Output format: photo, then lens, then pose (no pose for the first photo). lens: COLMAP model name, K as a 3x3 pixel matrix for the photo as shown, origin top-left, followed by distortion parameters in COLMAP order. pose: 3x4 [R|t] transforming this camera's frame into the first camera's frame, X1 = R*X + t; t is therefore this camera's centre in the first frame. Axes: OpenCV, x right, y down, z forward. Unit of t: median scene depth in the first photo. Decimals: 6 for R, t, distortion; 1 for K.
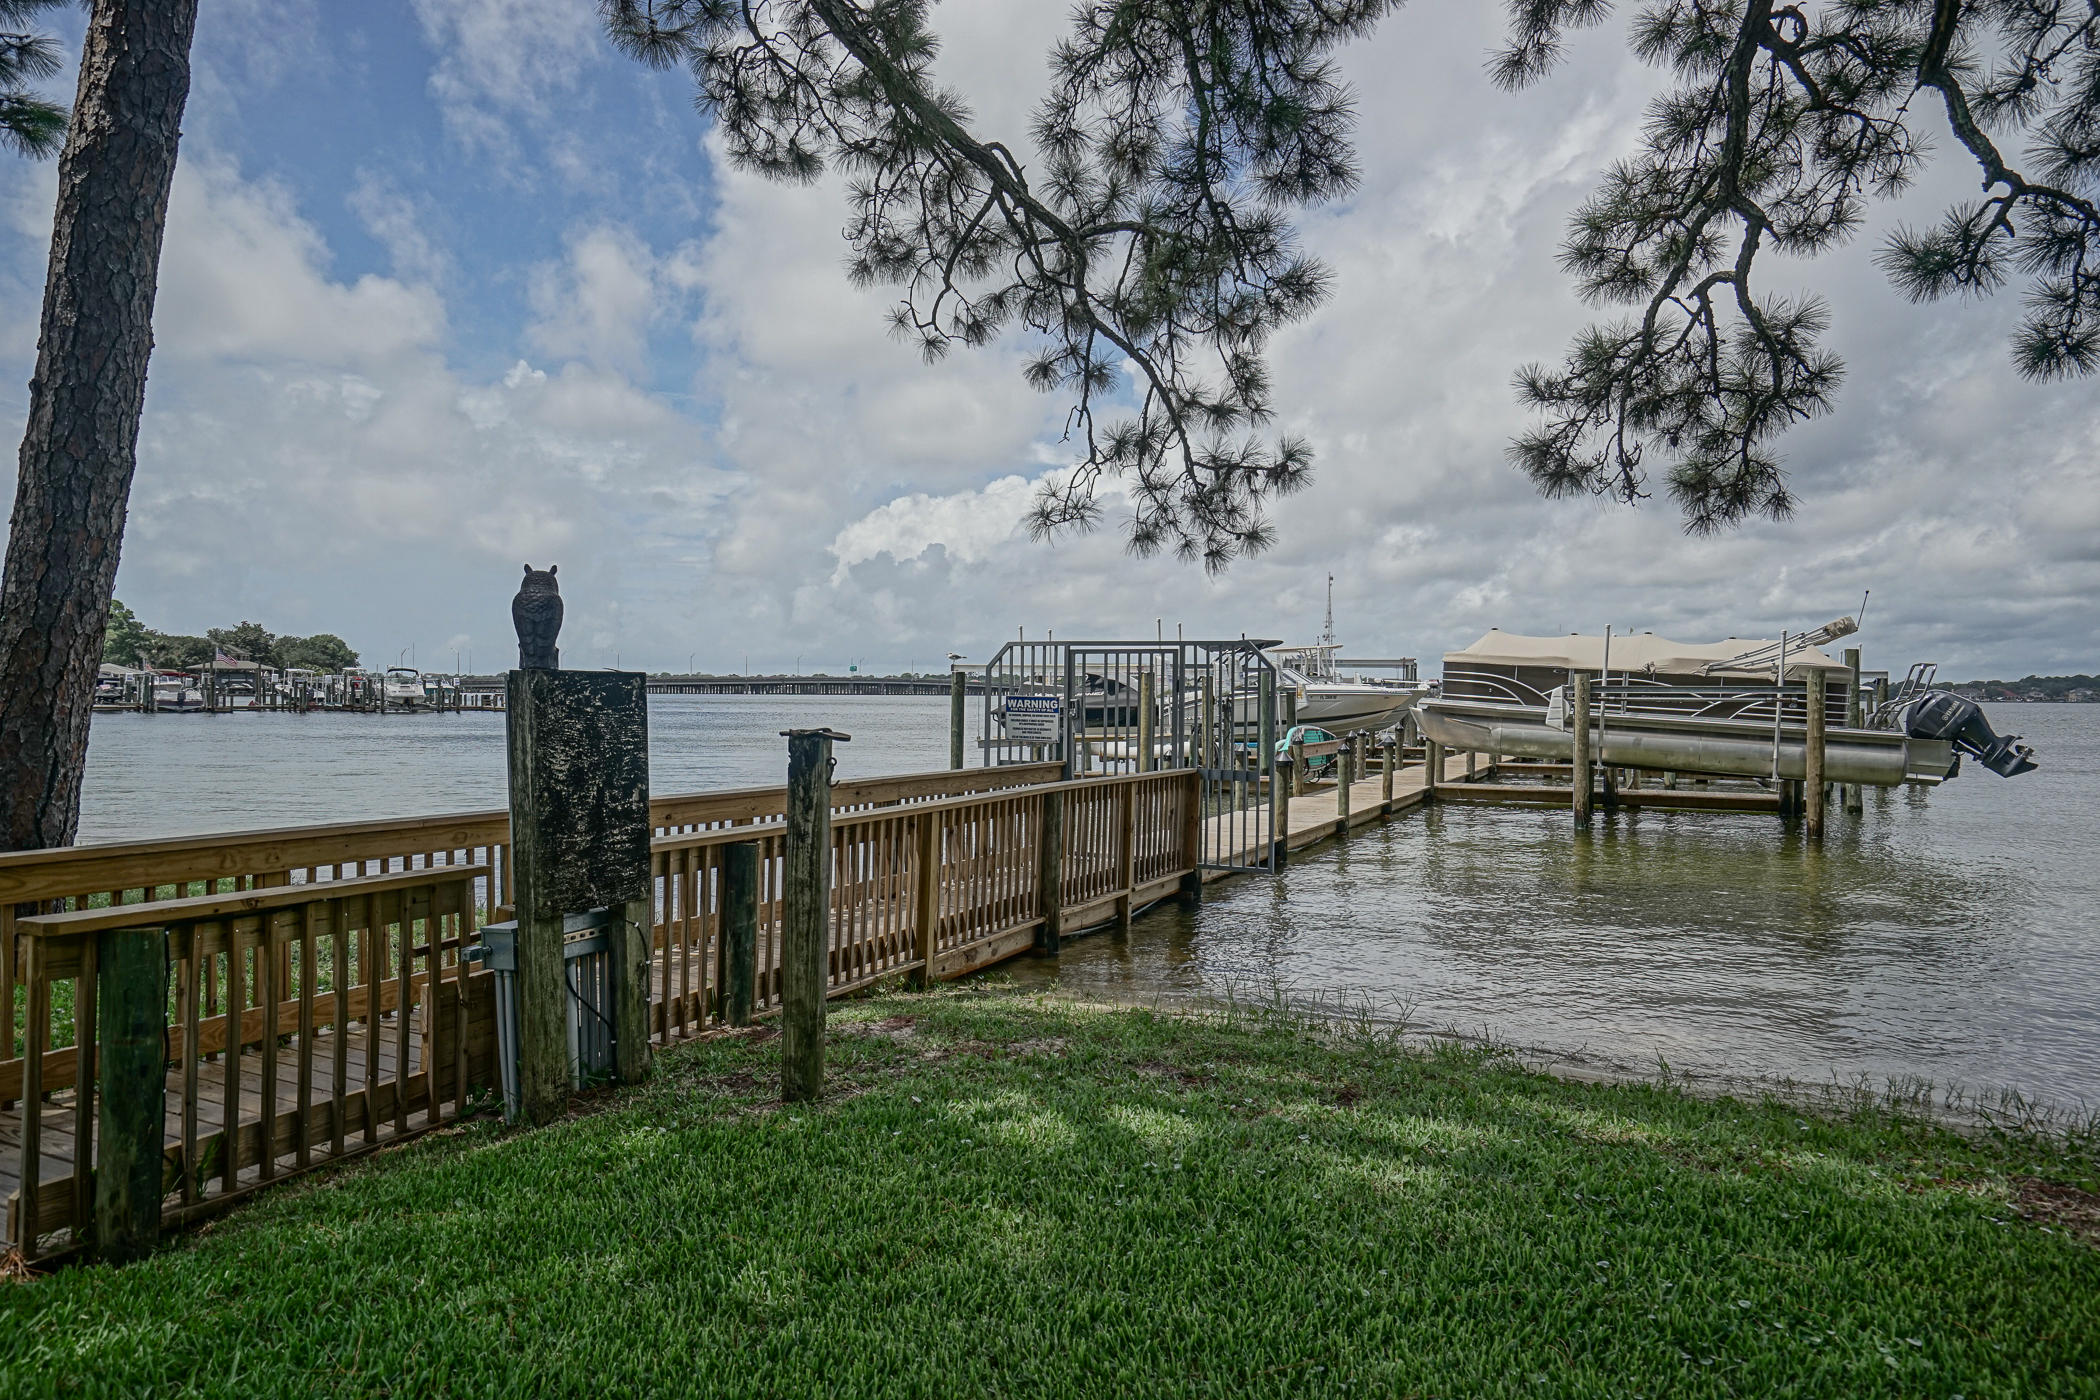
lens RADIAL K [[1231.1, 0, 1050.0], [0, 1231.1, 700.0], [0, 0, 1]] dist [0.002996, 0.001230]
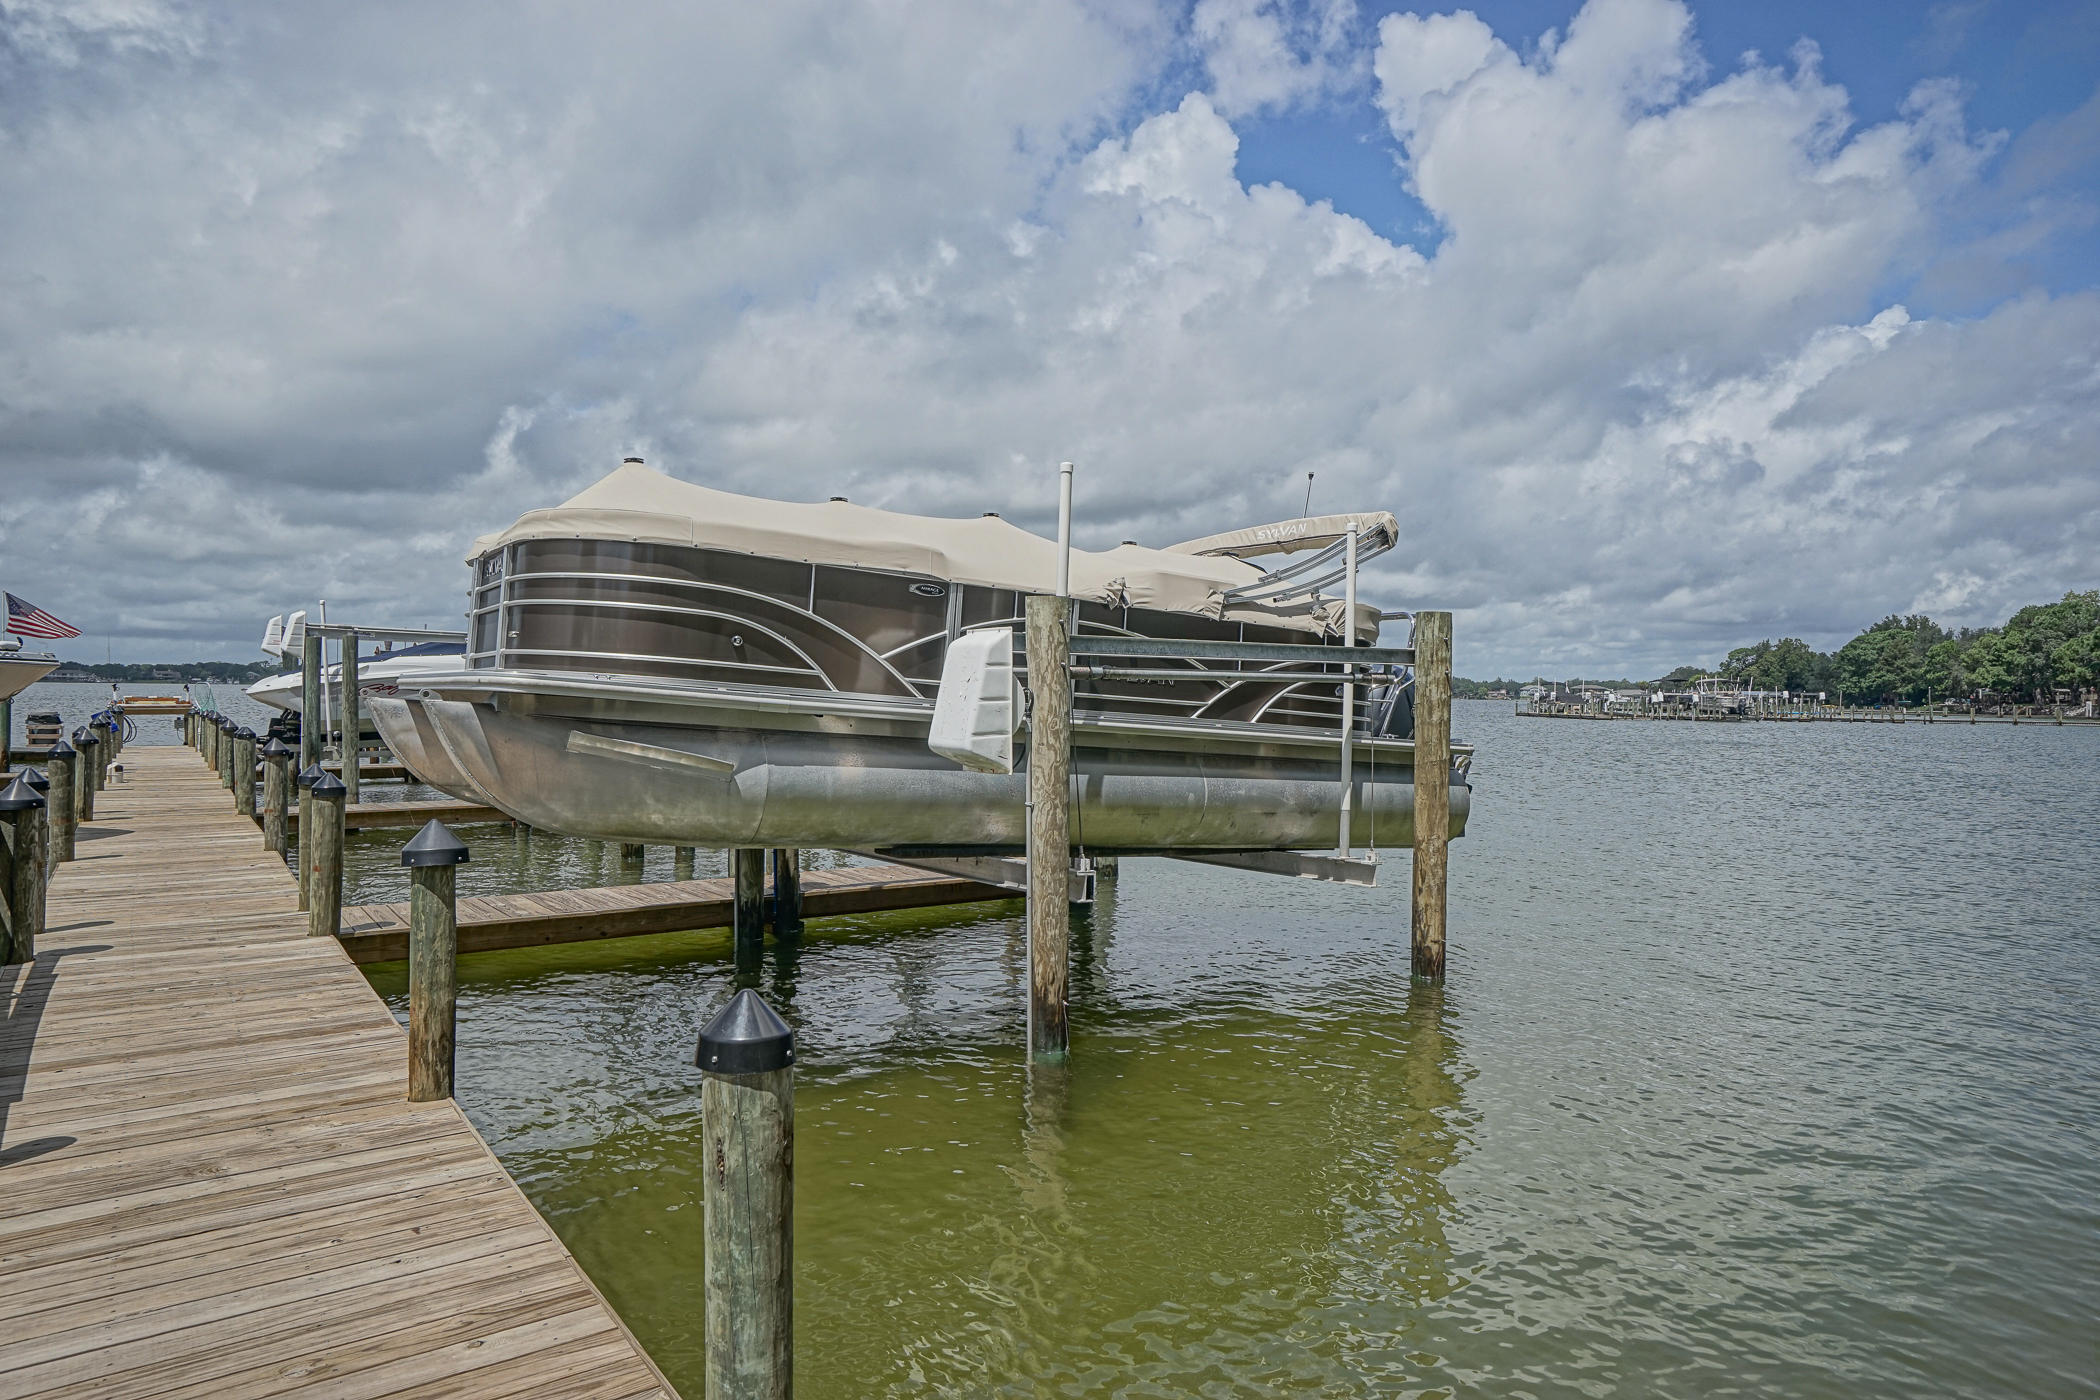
lens RADIAL K [[1252.0, 0, 1046.1], [0, 1252.0, 653.9], [0, 0, 1]] dist [-0.005334, 0.018939]
pose [[0.499756, 0.021260, 0.865905, 0.156073], [-0.007935, 0.999769, -0.019967, 0.000927], [-0.866130, 0.003108, 0.499809, 0.893448]]
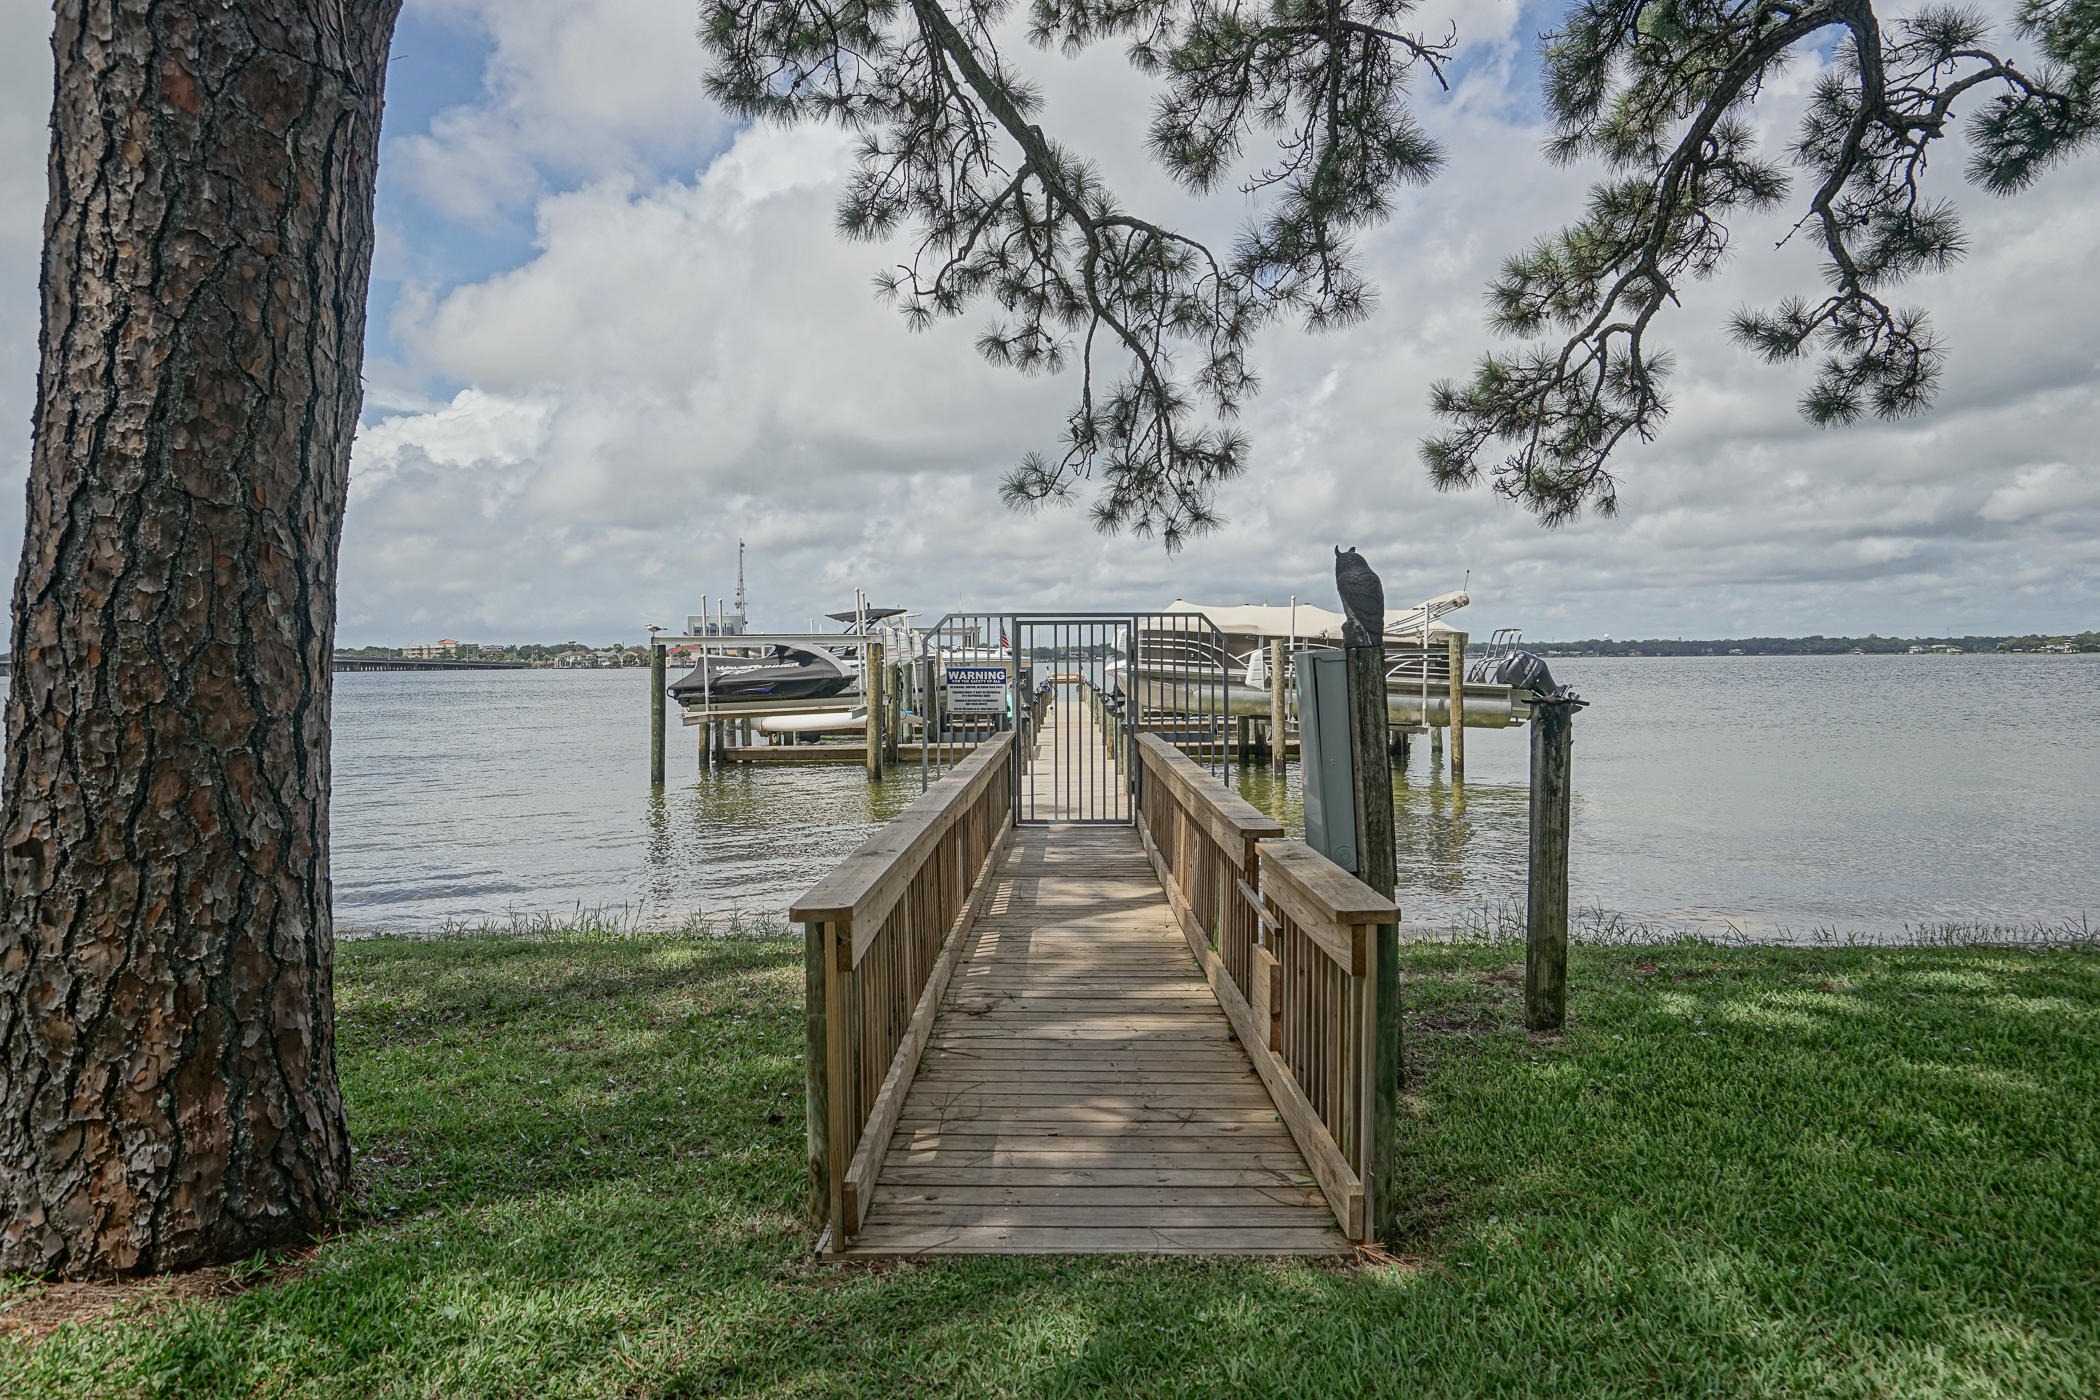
lens RADIAL K [[1252.0, 0, 1046.1], [0, 1252.0, 653.9], [0, 0, 1]] dist [-0.005334, 0.018939]
pose [[0.915894, -0.014163, 0.401169, -0.243090], [0.018953, 0.999789, -0.007975, -0.003388], [-0.400971, 0.014908, 0.915969, 0.029137]]
